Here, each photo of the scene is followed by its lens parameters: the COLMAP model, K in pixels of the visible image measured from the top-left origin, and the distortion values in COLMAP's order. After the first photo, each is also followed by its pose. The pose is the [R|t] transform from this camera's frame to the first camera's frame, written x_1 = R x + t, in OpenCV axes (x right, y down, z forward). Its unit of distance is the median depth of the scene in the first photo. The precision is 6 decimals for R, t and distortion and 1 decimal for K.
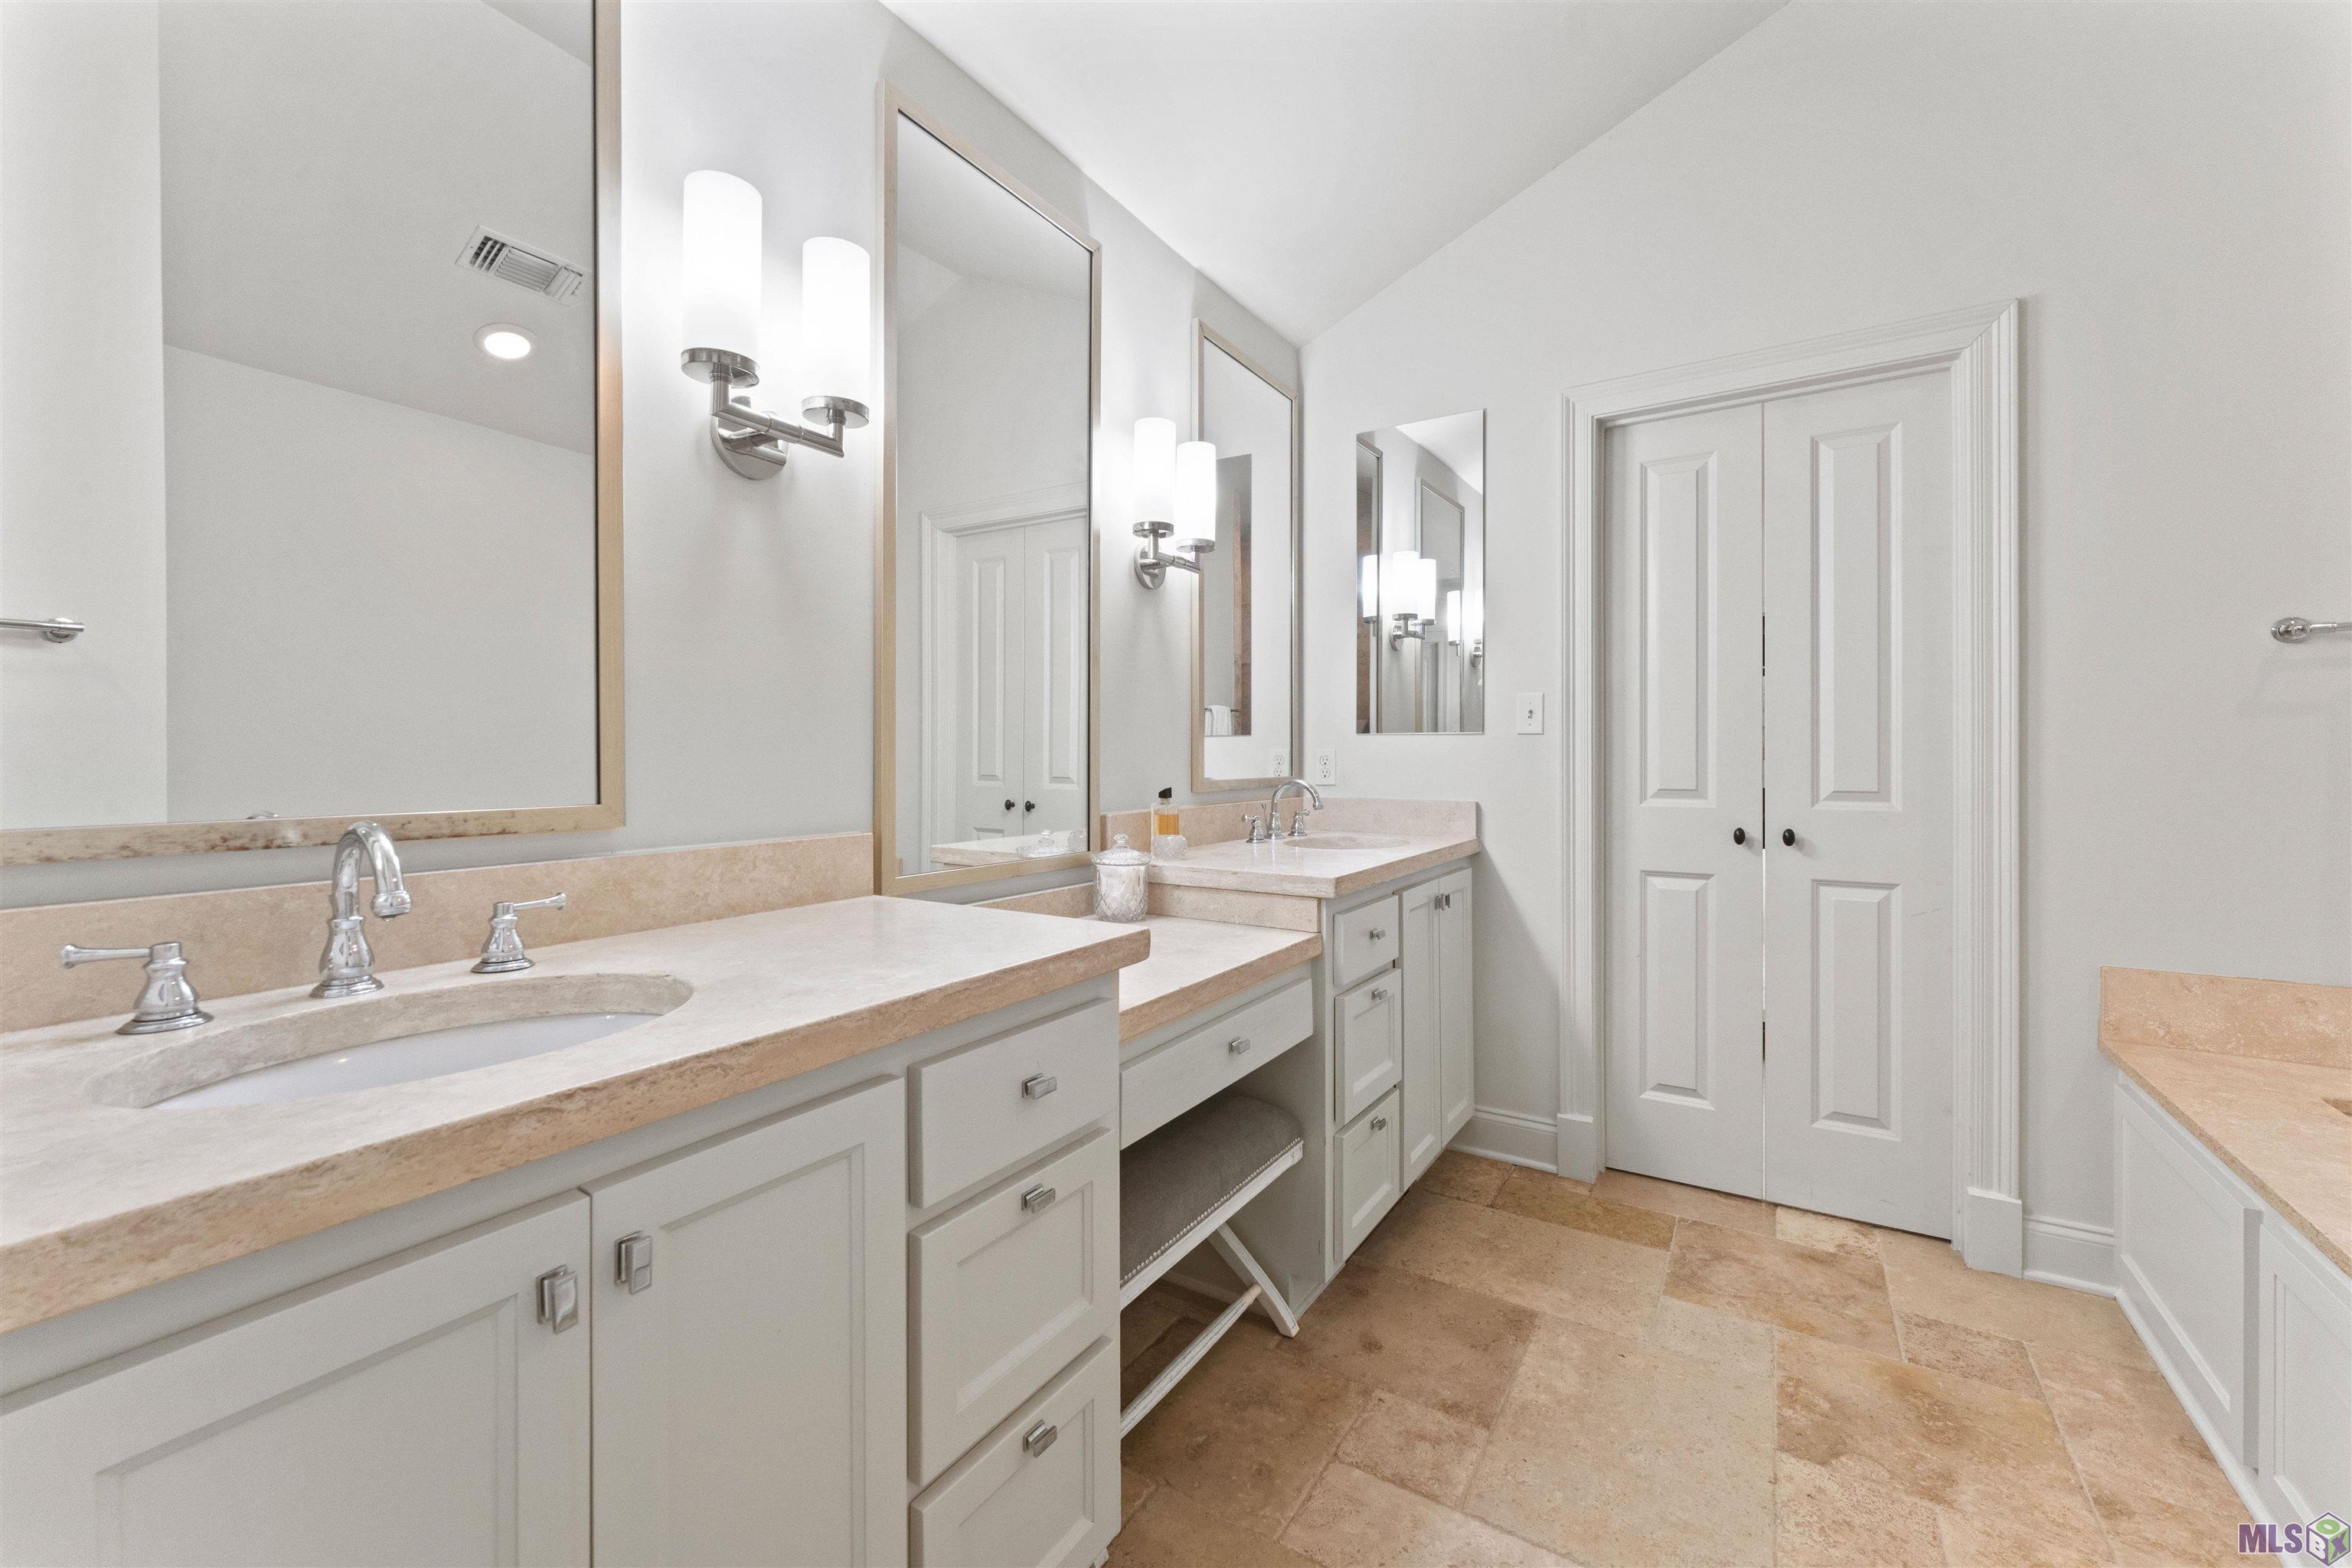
lens RADIAL K [[946.5, 0, 1171.7], [0, 946.5, 772.0], [0, 0, 1]] dist [0.002697, 0.000619]
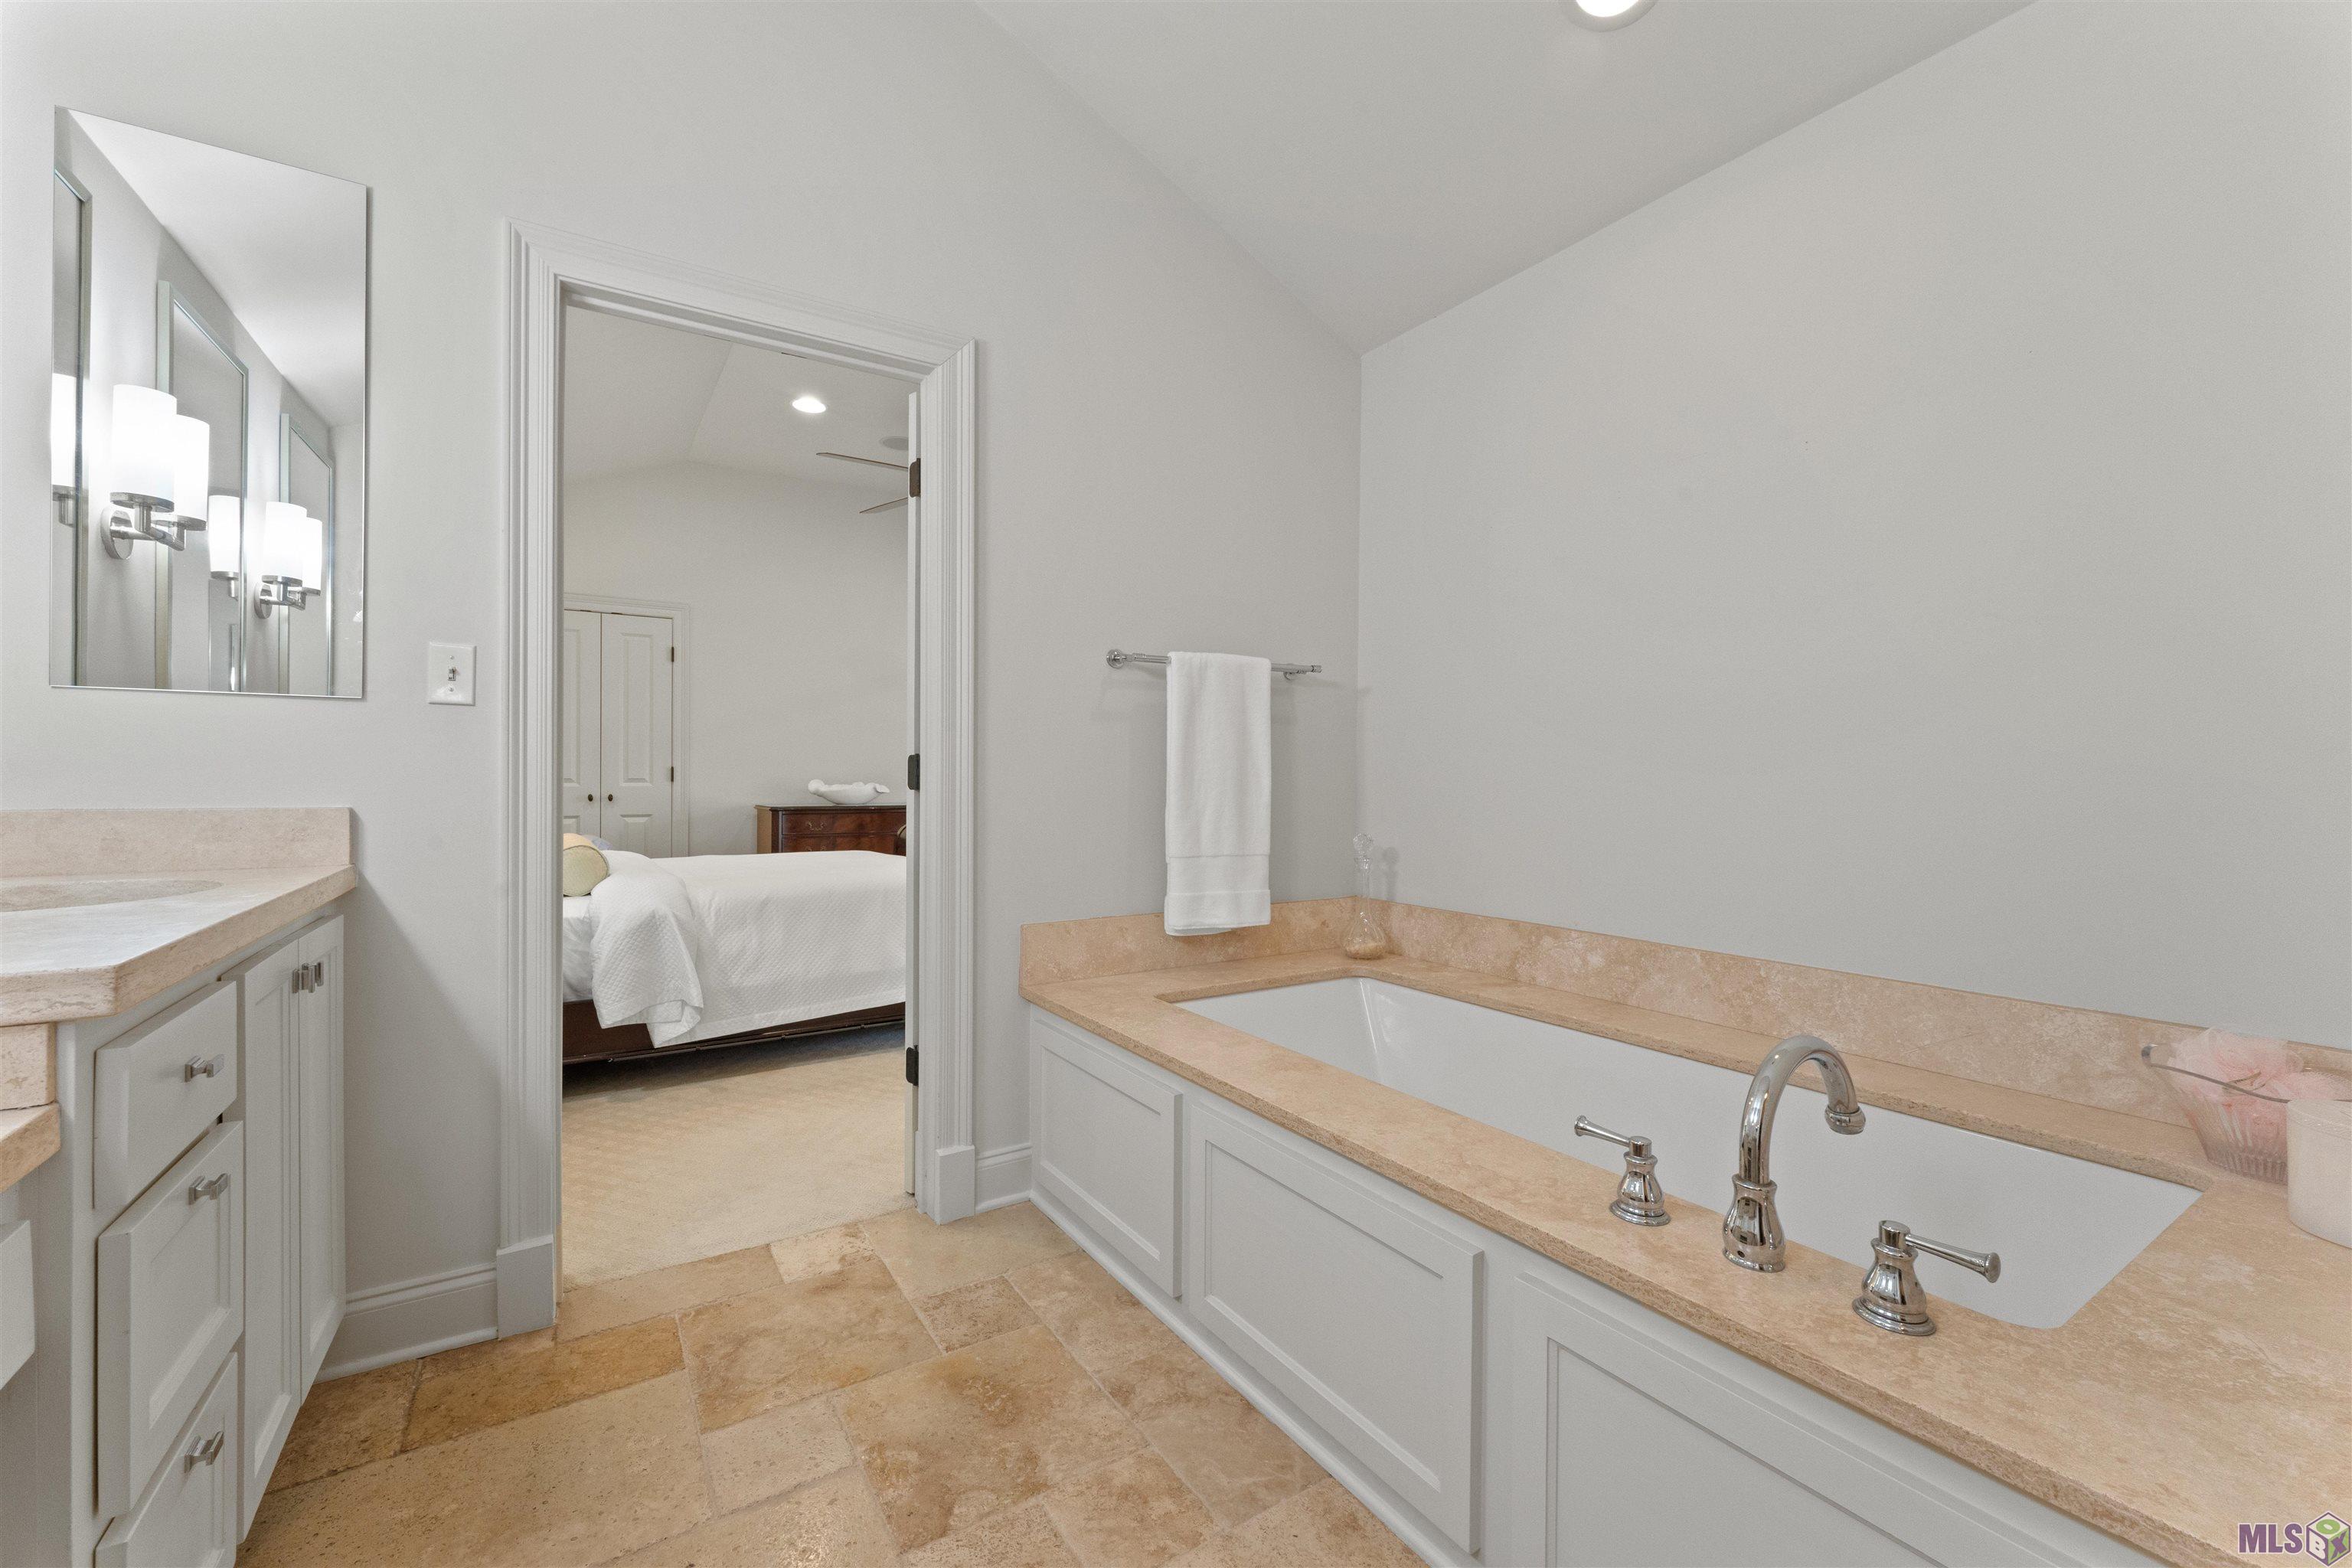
lens RADIAL K [[946.5, 0, 1171.7], [0, 946.5, 772.0], [0, 0, 1]] dist [0.002697, 0.000619]
pose [[0.430774, 0.003846, 0.902452, -0.013469], [0.011835, 0.999881, -0.009910, 0.026290], [-0.902382, 0.014949, 0.430677, 0.309251]]
